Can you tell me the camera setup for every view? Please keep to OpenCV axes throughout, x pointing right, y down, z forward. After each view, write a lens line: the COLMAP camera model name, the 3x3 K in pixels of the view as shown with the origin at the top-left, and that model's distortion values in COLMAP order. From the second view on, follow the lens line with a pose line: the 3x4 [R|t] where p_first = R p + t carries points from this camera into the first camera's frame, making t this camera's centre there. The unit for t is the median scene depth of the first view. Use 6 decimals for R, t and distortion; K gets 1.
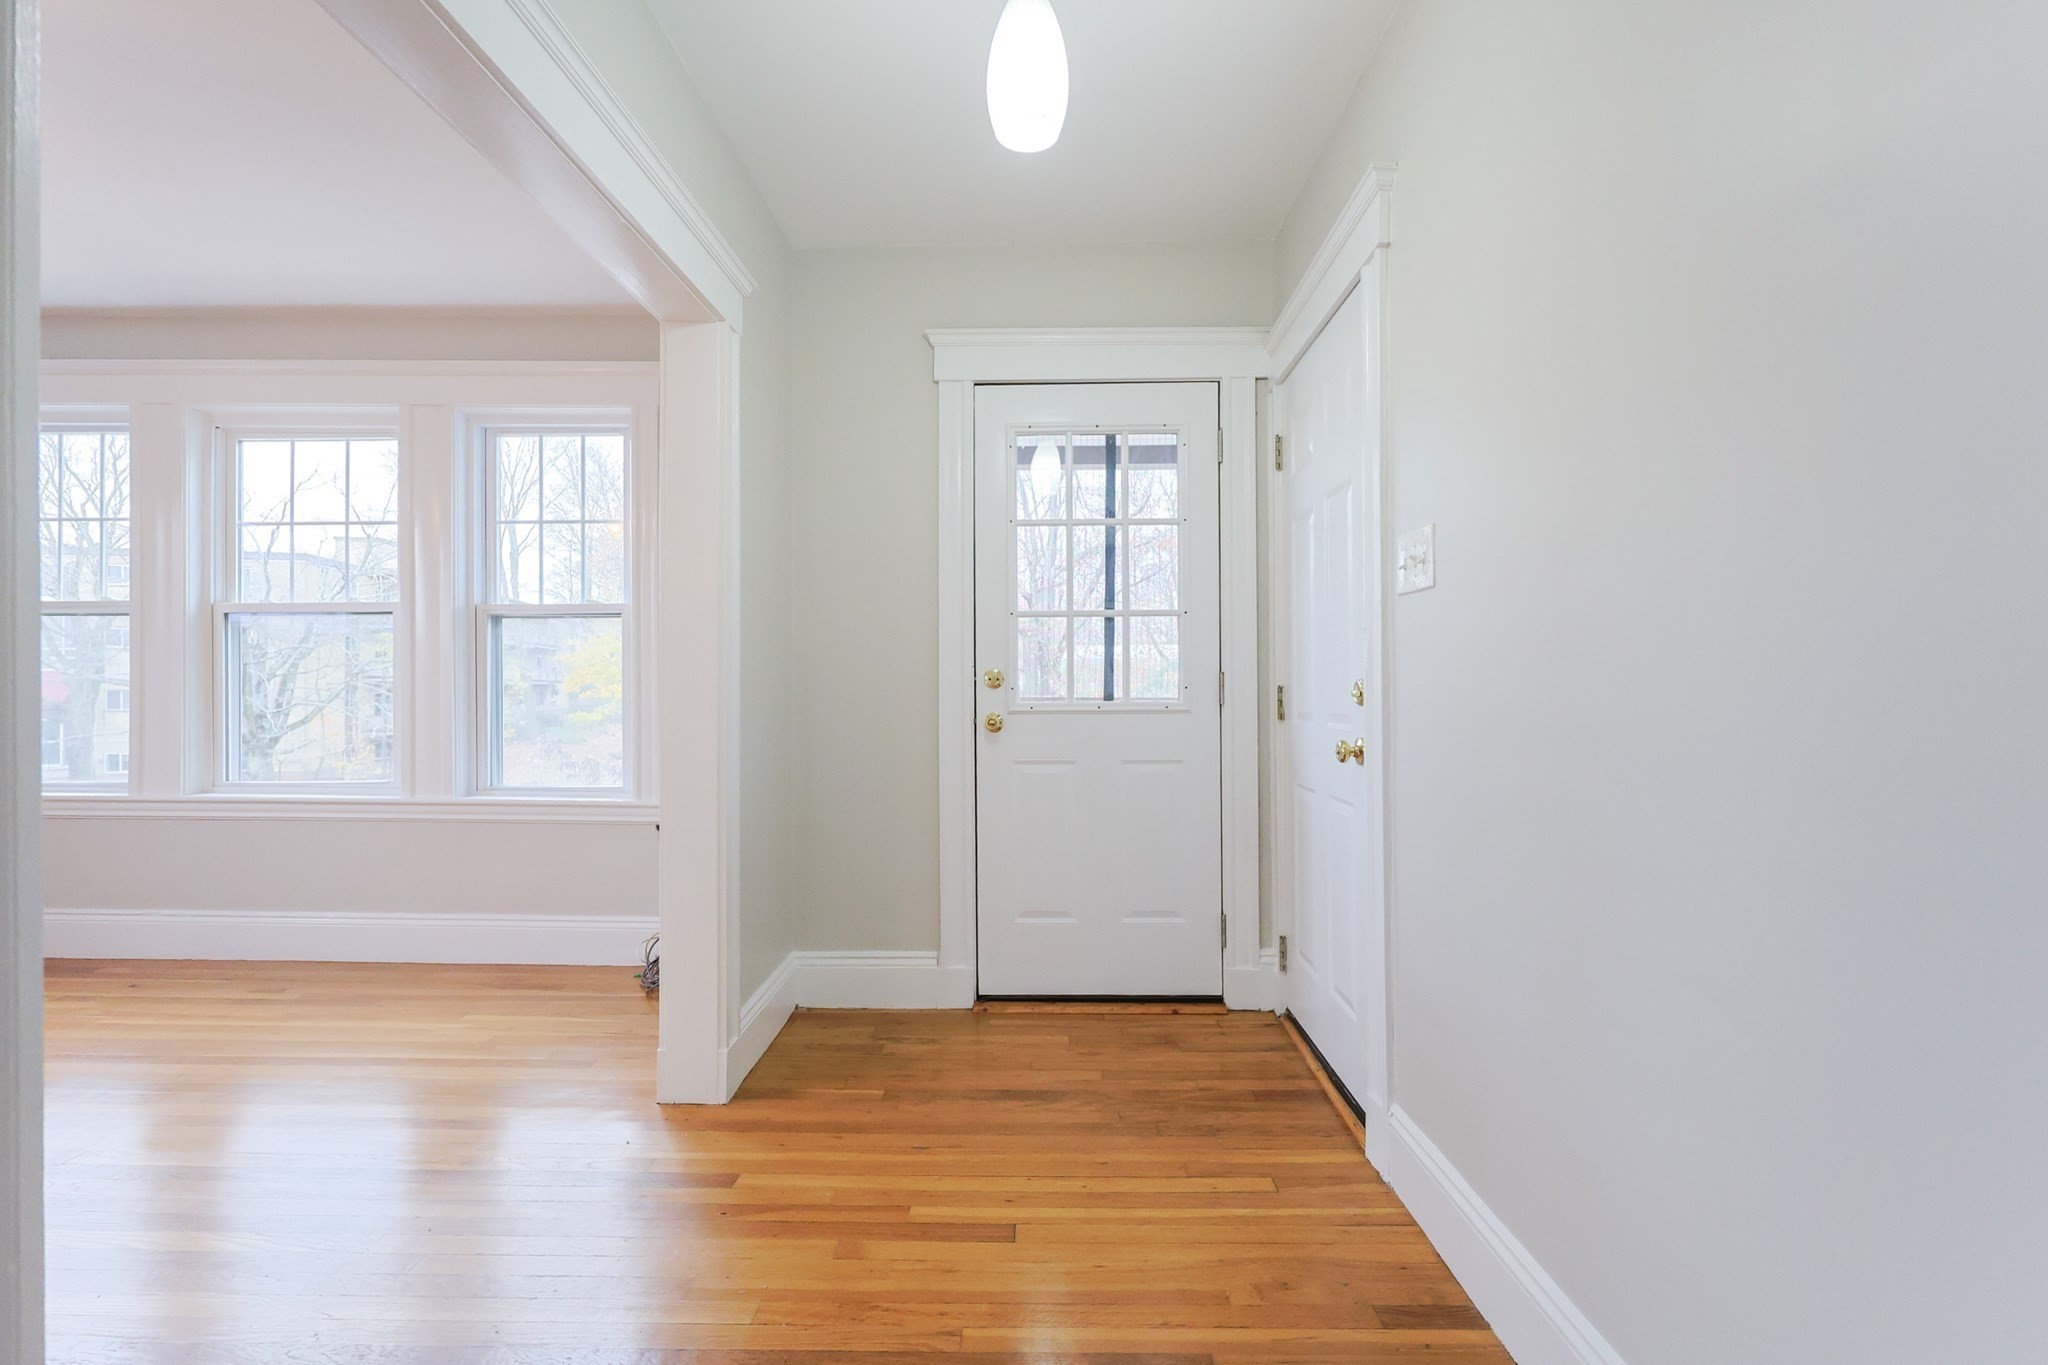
lens RADIAL K [[909.4, 0, 1040.0], [0, 909.4, 684.5], [0, 0, 1]] dist [0.000095, 0.000203]
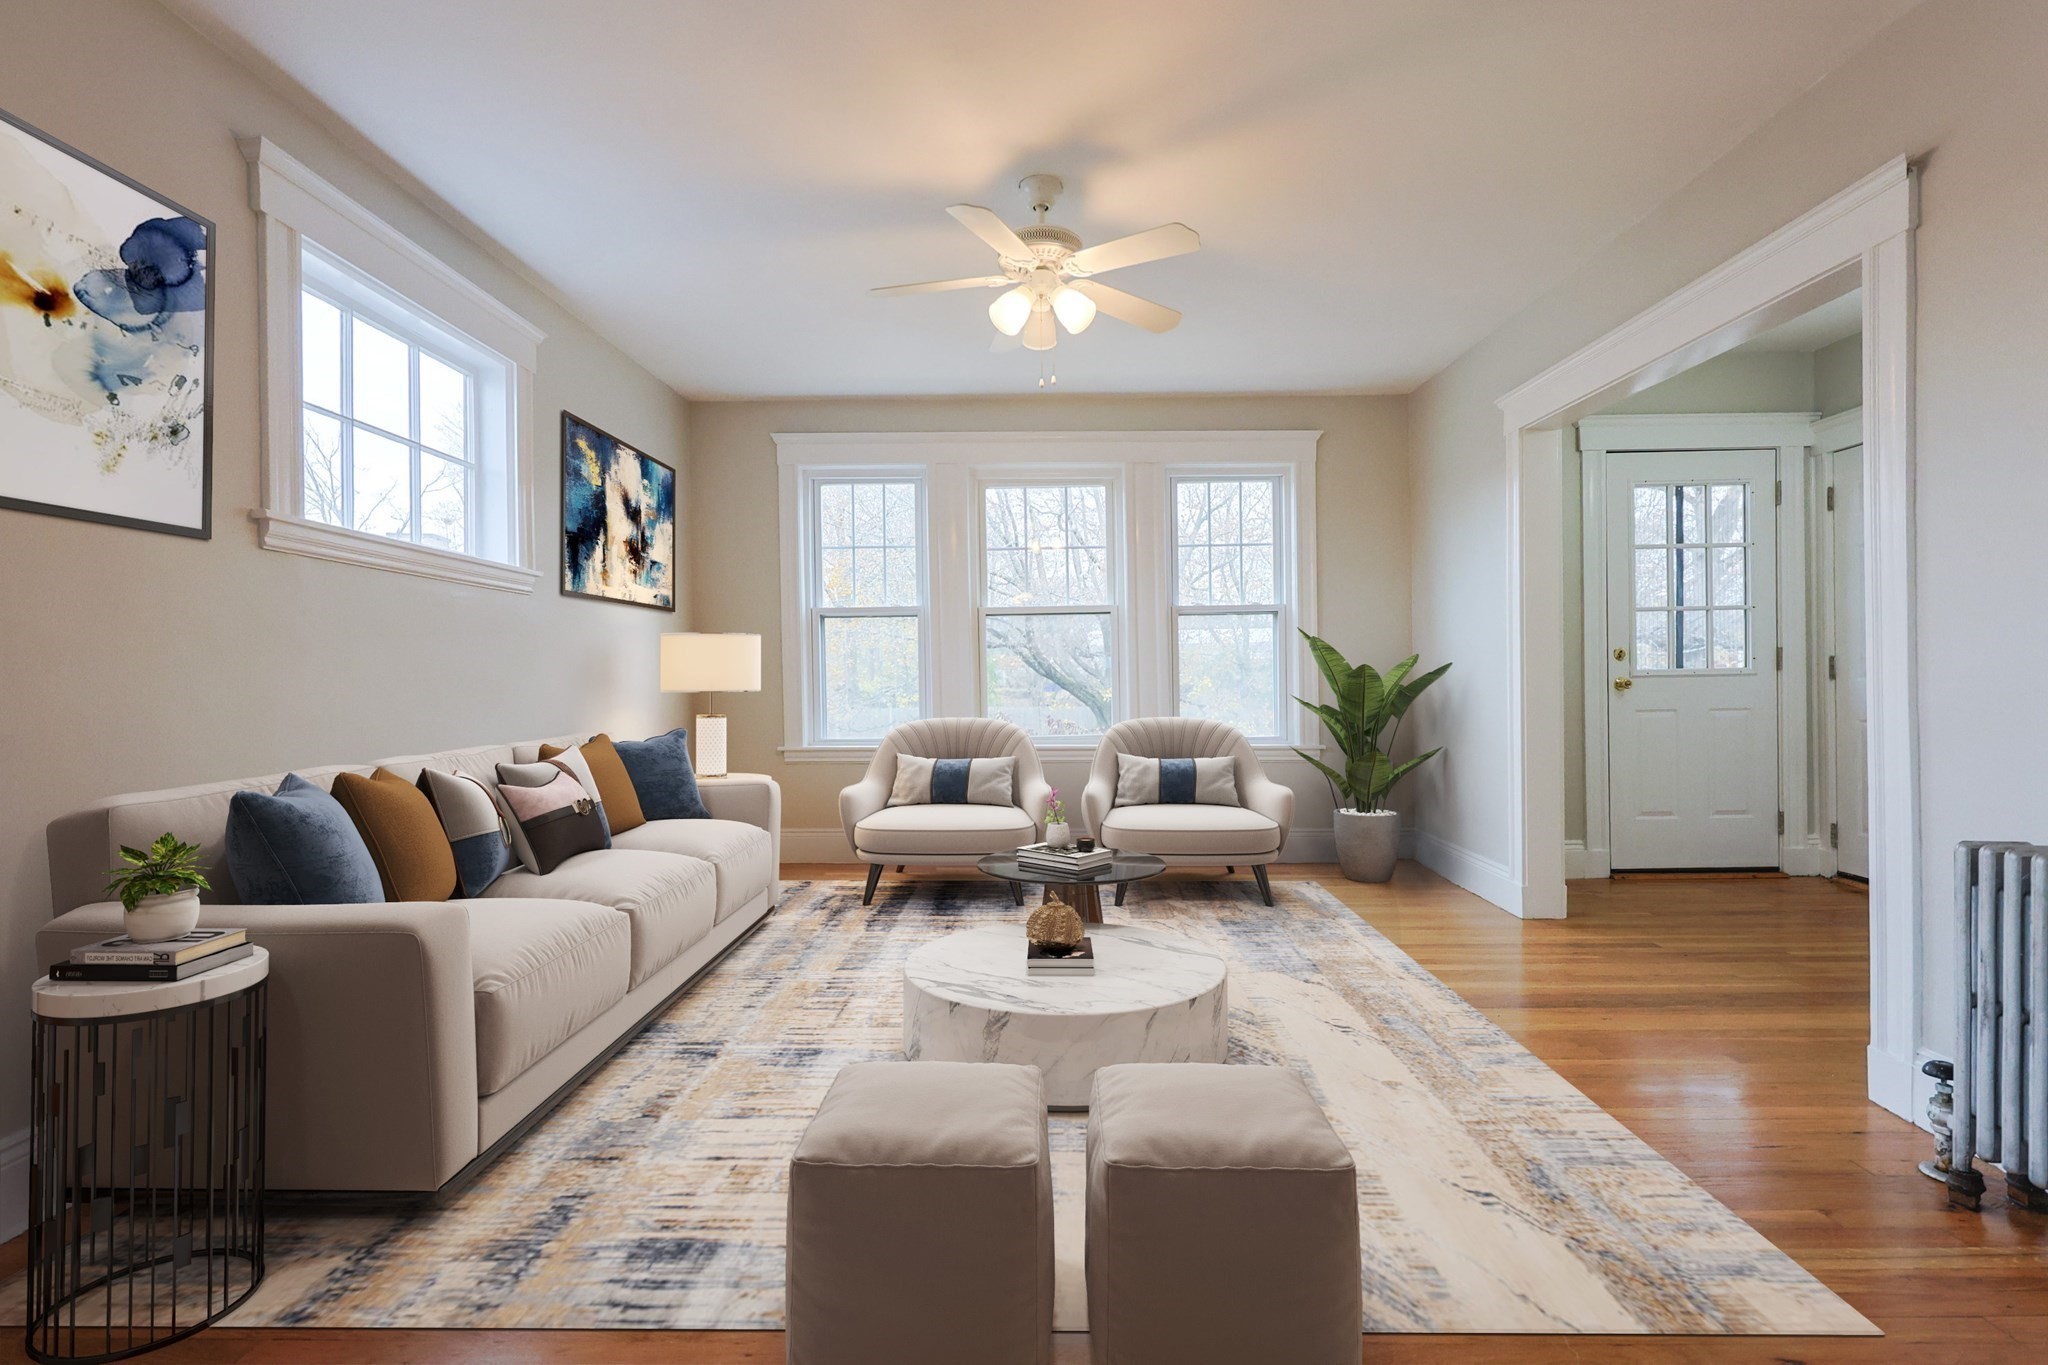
lens RADIAL K [[909.4, 0, 1040.0], [0, 909.4, 684.5], [0, 0, 1]] dist [0.000095, 0.000203]
pose [[0.999937, -0.010217, 0.004551, -0.841676], [0.010192, 0.999932, 0.005602, 0.021979], [-0.004608, -0.005555, 0.999974, -0.389692]]
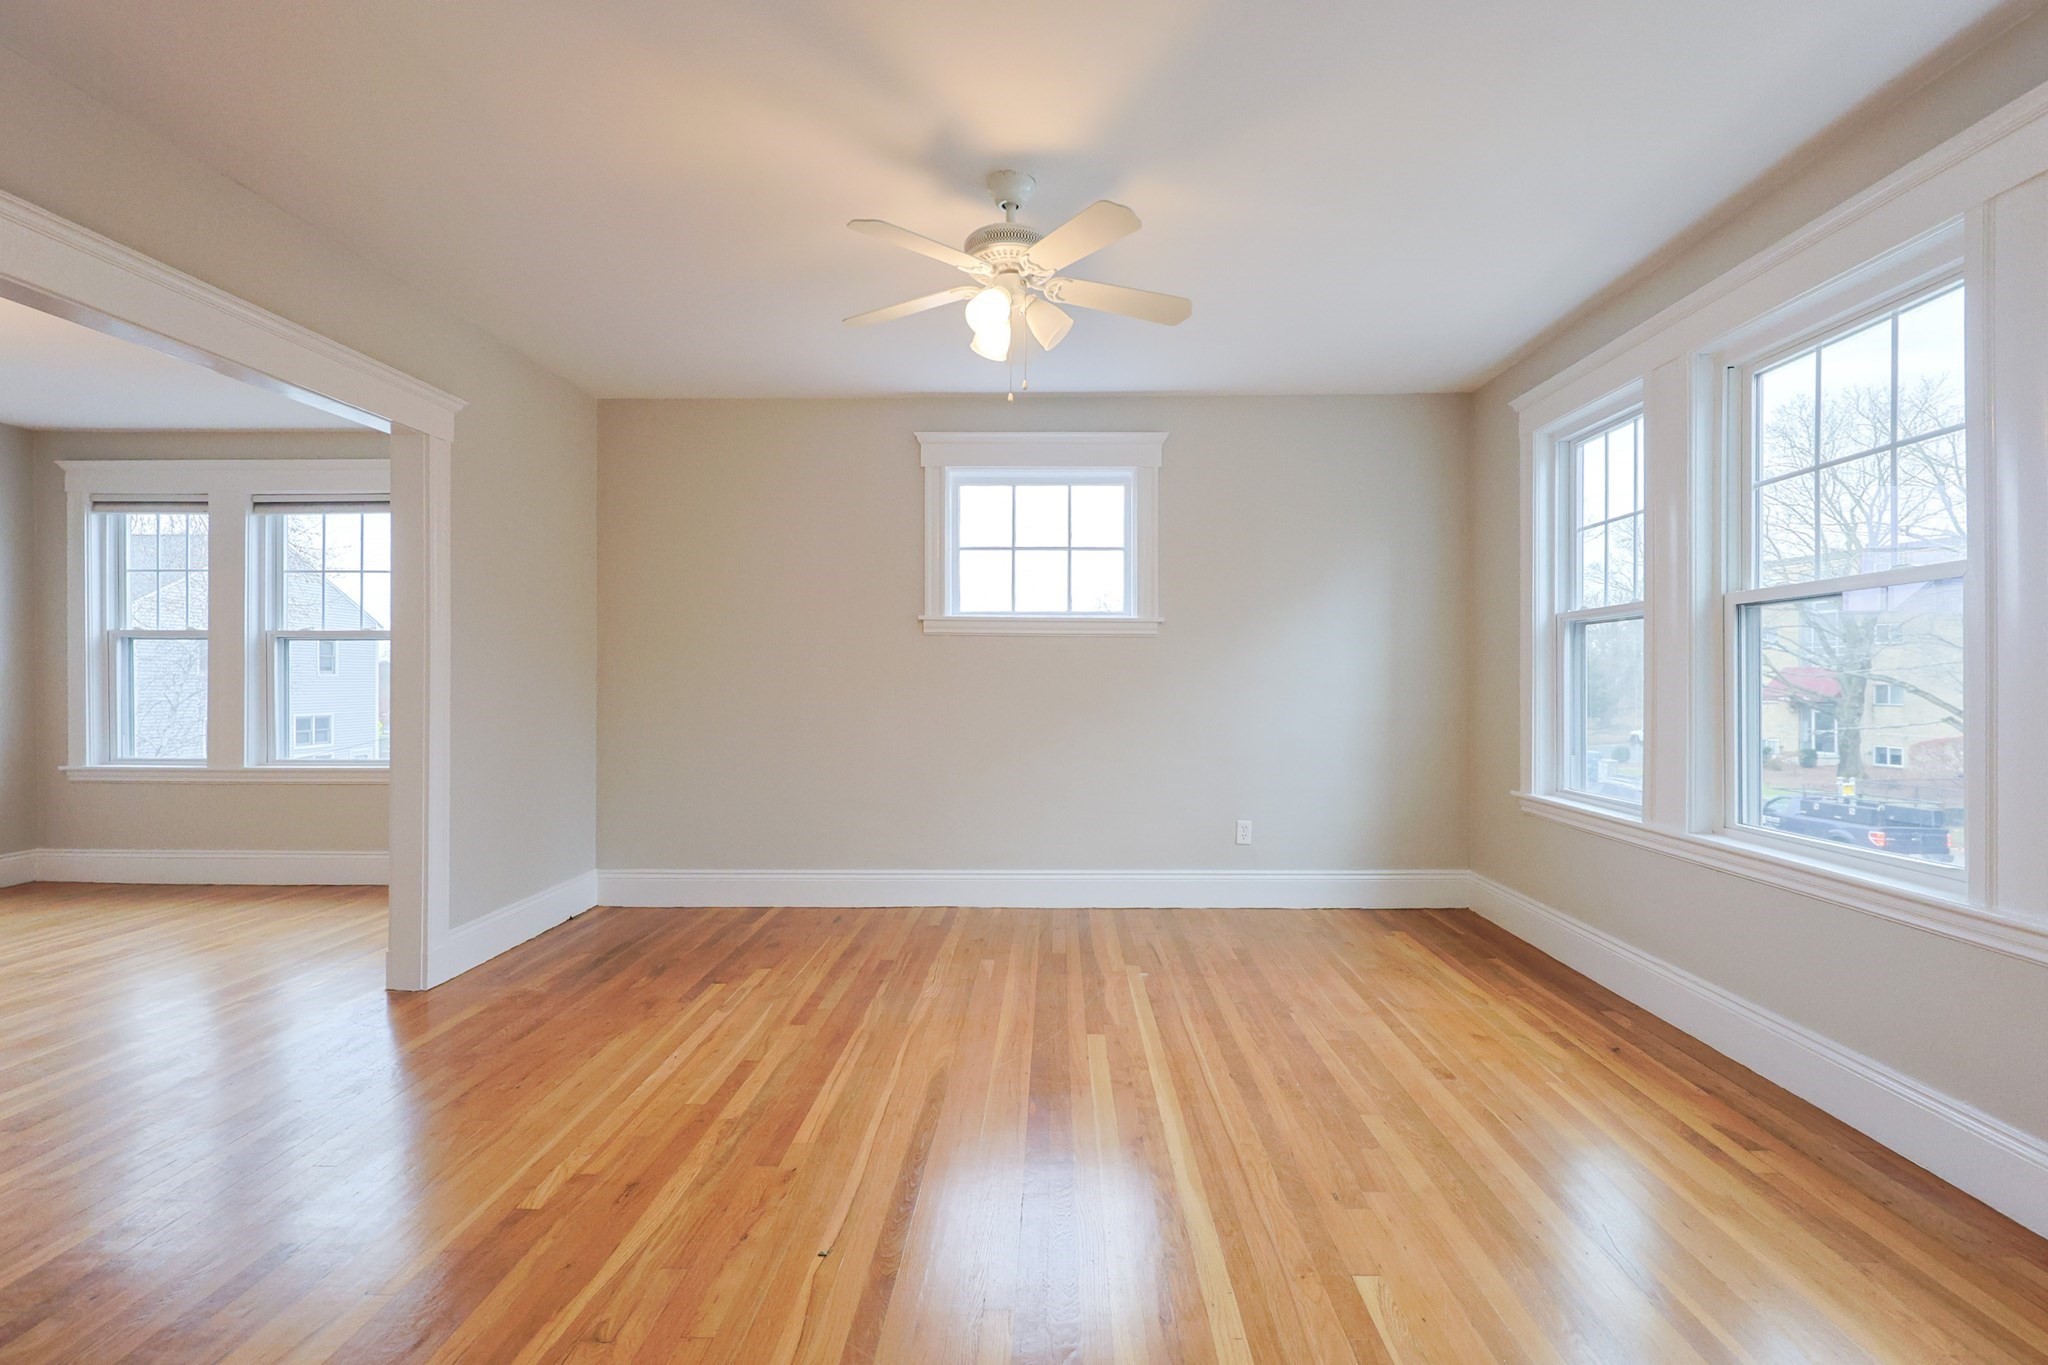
lens RADIAL K [[887.5, 0, 1049.4], [0, 887.5, 683.7], [0, 0, 1]] dist [-0.001516, -0.000374]
pose [[0.002991, 0.007379, -0.999968, -0.148660], [-0.000717, 0.999973, 0.007376, -0.017768], [0.999995, 0.000695, 0.002996, 0.418931]]
